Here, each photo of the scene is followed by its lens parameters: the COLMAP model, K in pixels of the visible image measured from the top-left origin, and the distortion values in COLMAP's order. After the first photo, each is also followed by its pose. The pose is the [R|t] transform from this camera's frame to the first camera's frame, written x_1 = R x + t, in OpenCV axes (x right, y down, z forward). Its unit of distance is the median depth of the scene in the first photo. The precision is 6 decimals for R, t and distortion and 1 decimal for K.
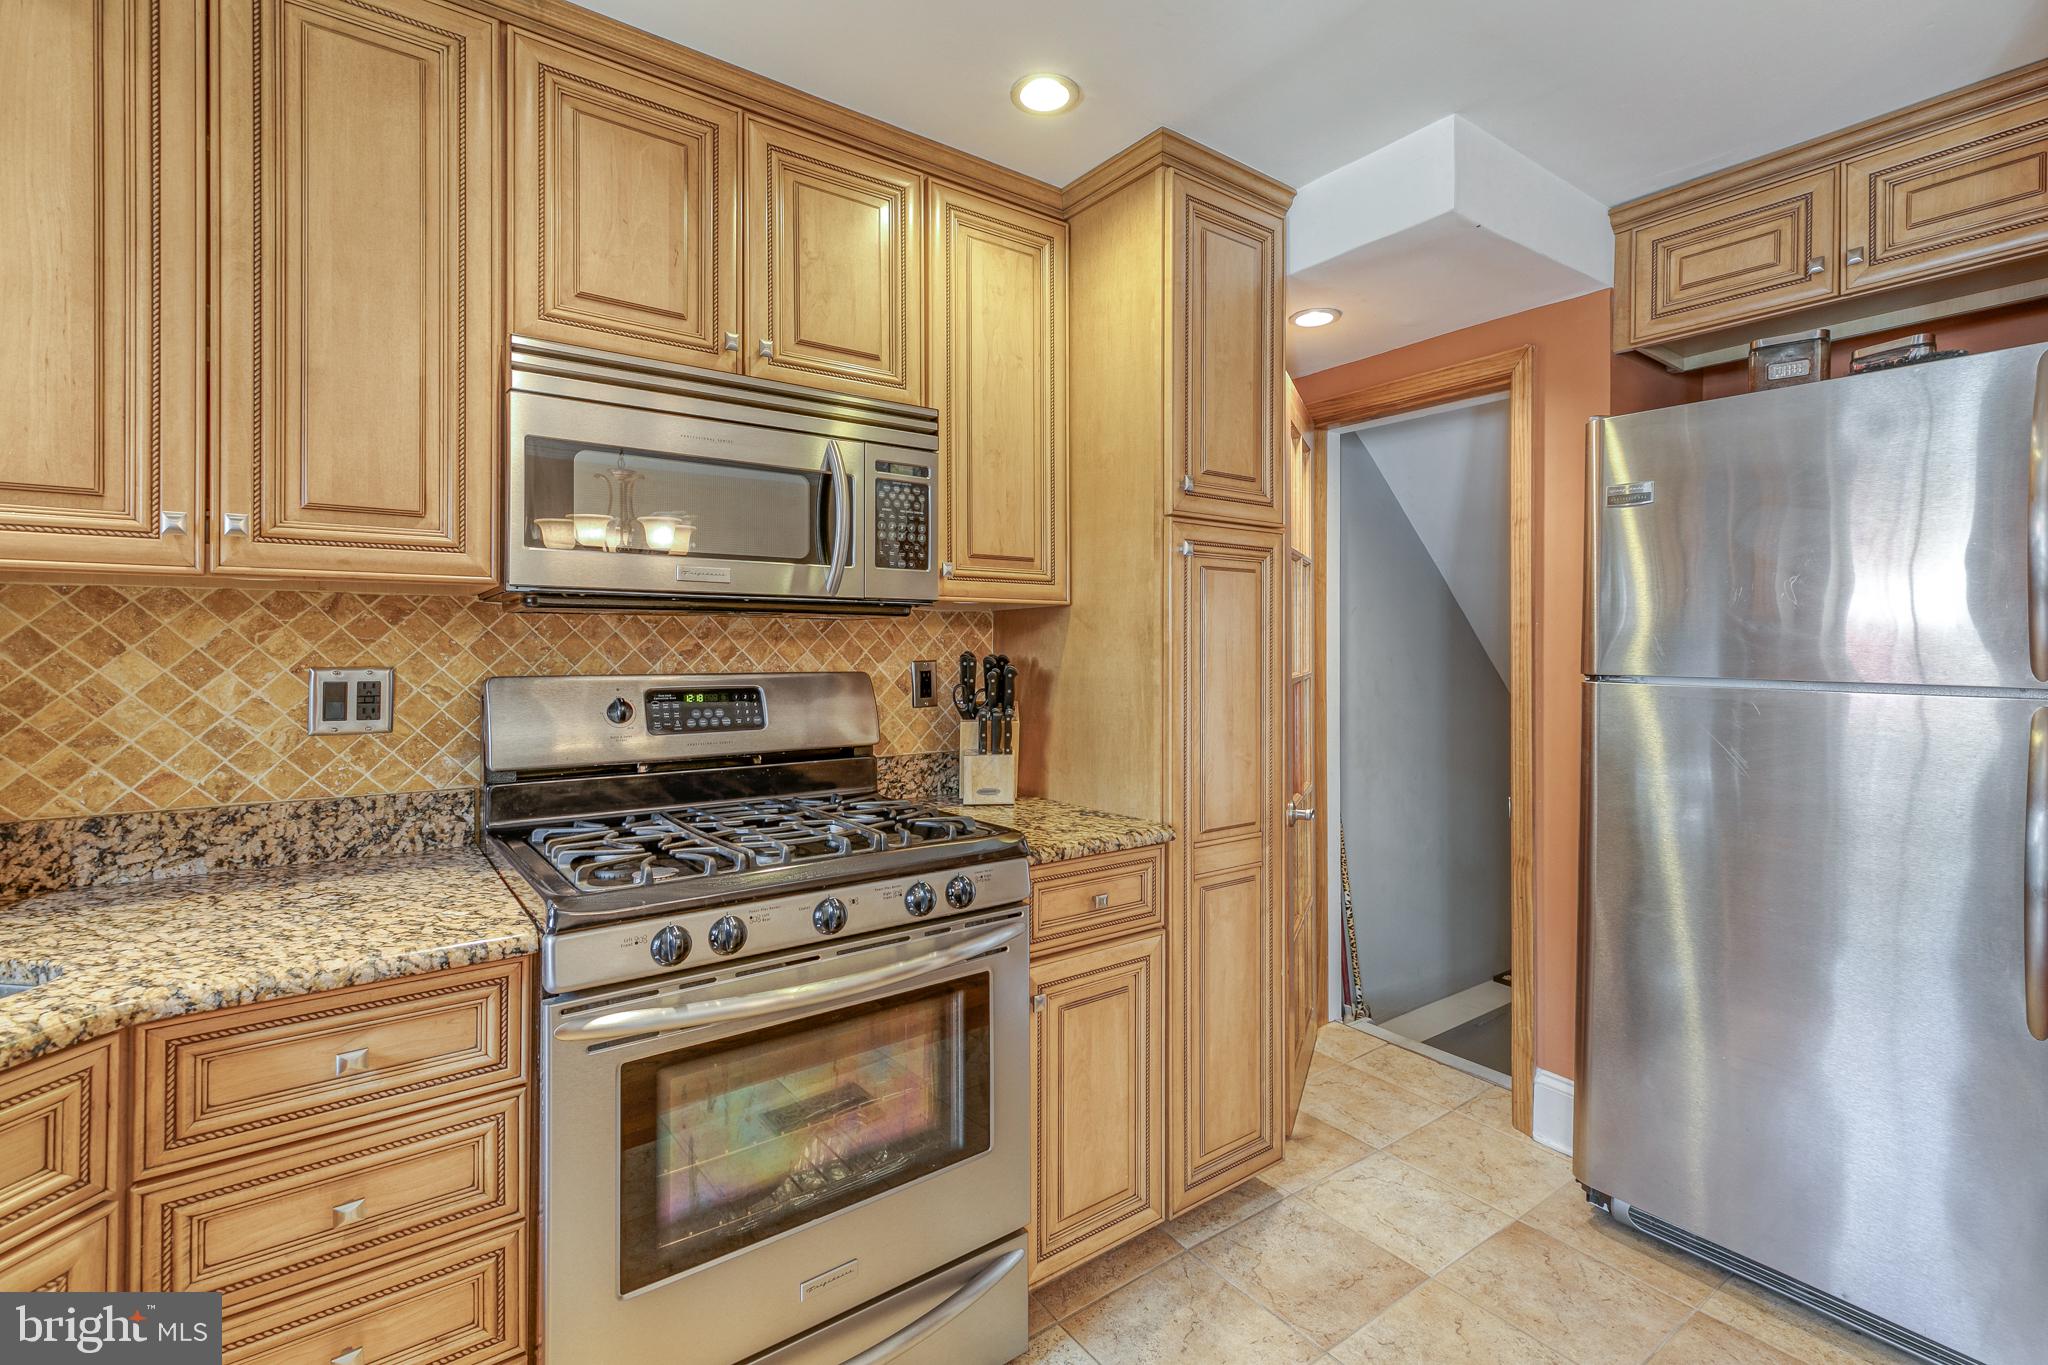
lens RADIAL K [[925.4, 0, 1028.1], [0, 925.4, 651.6], [0, 0, 1]] dist [0.003066, 0.000311]
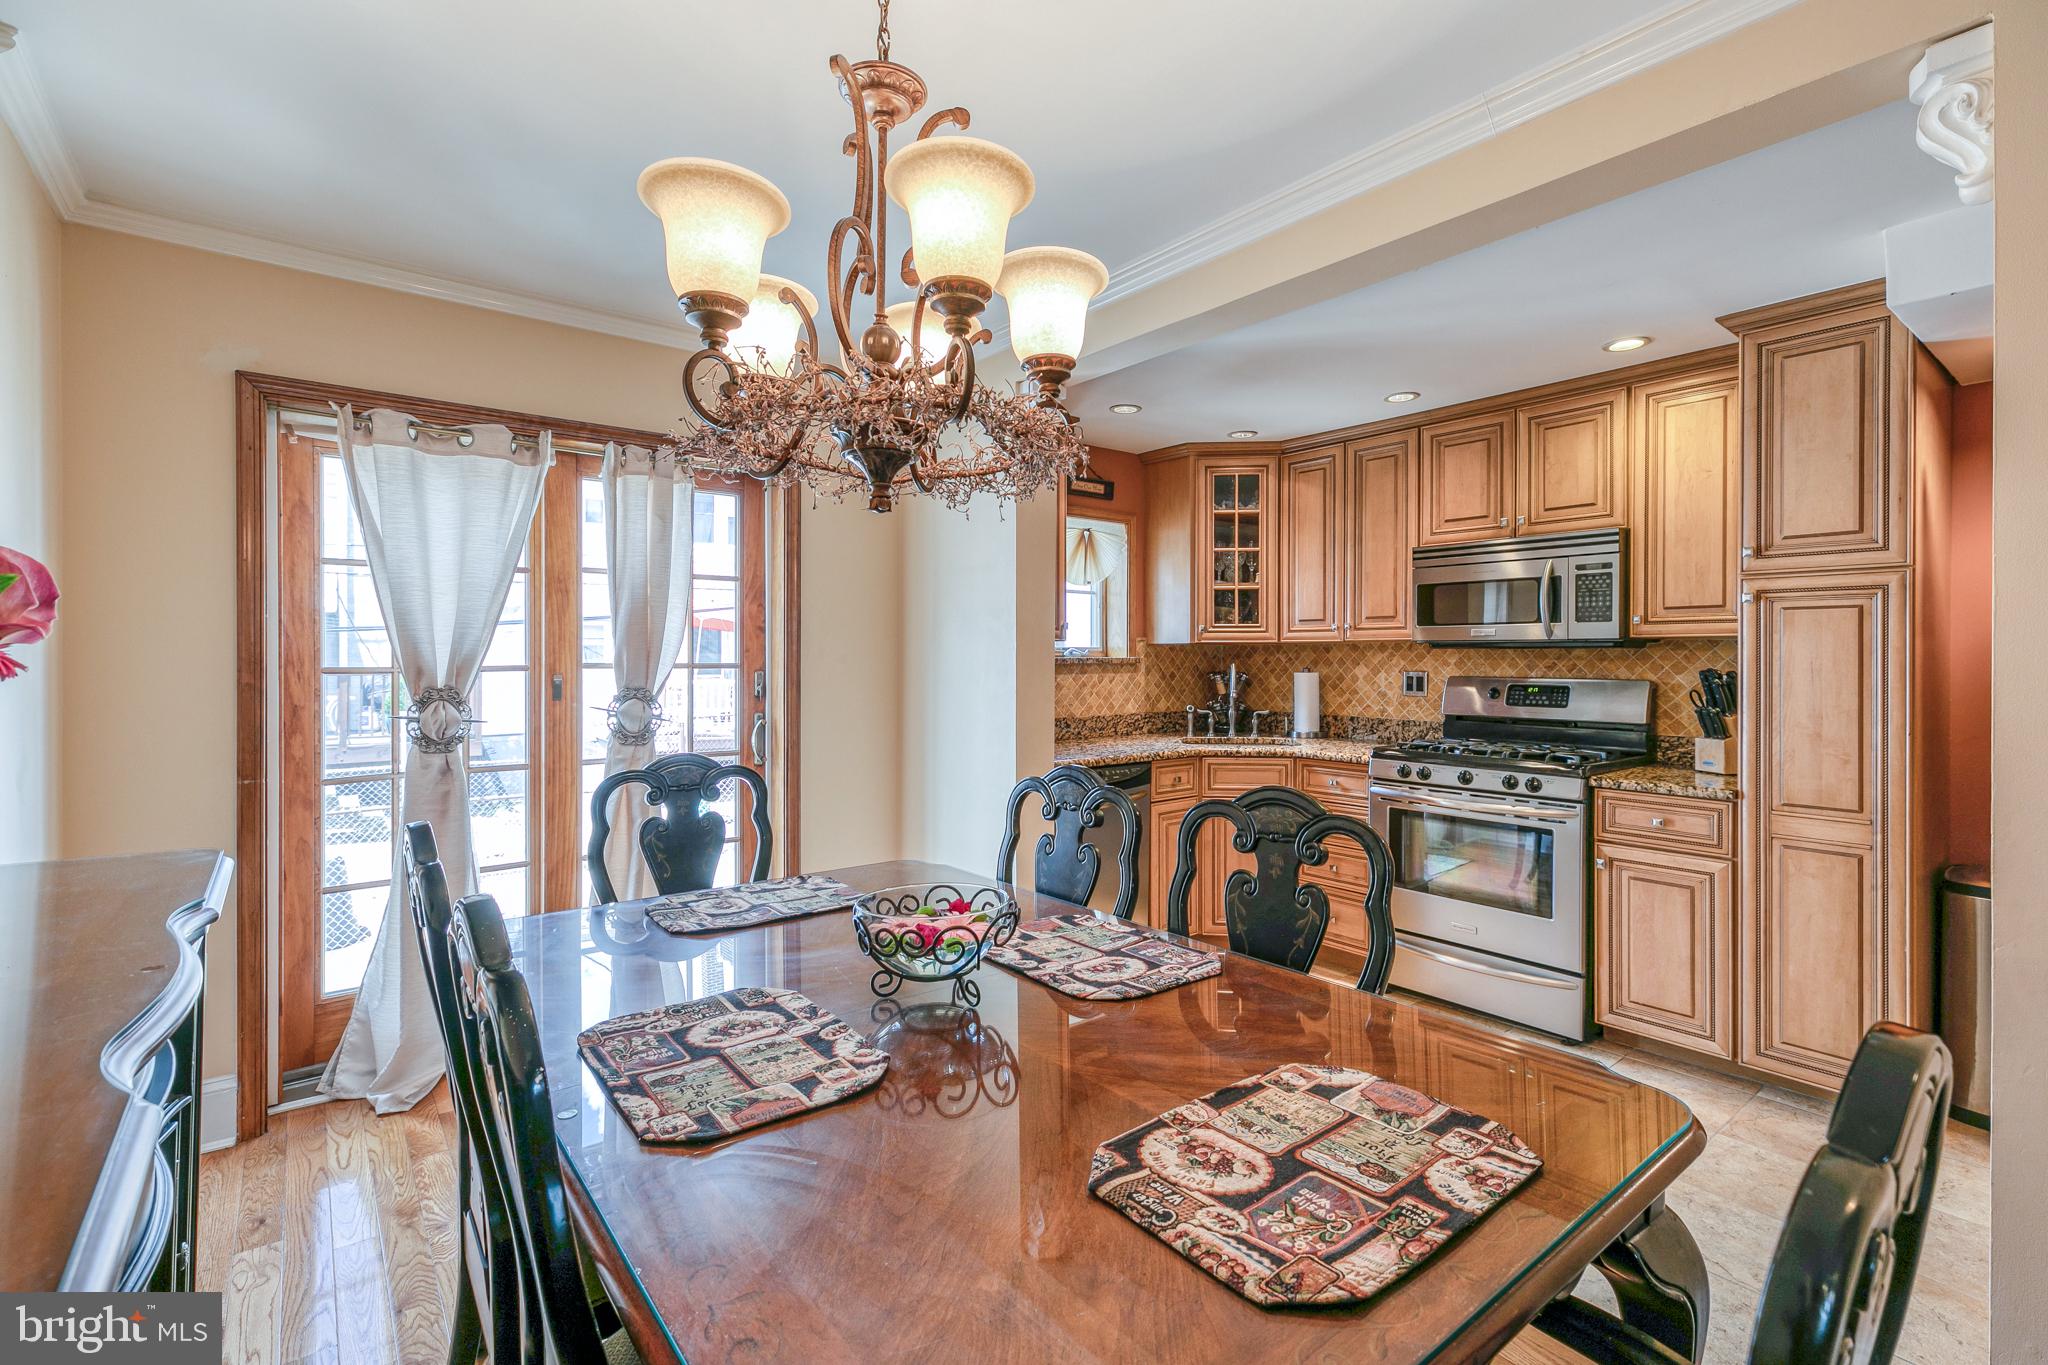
lens RADIAL K [[925.4, 0, 1028.1], [0, 925.4, 651.6], [0, 0, 1]] dist [0.003066, 0.000311]
pose [[0.030337, -0.004312, -0.999530, 1.630224], [-0.004149, 0.999982, -0.004440, -0.018955], [0.999531, 0.004282, 0.030319, -0.154293]]
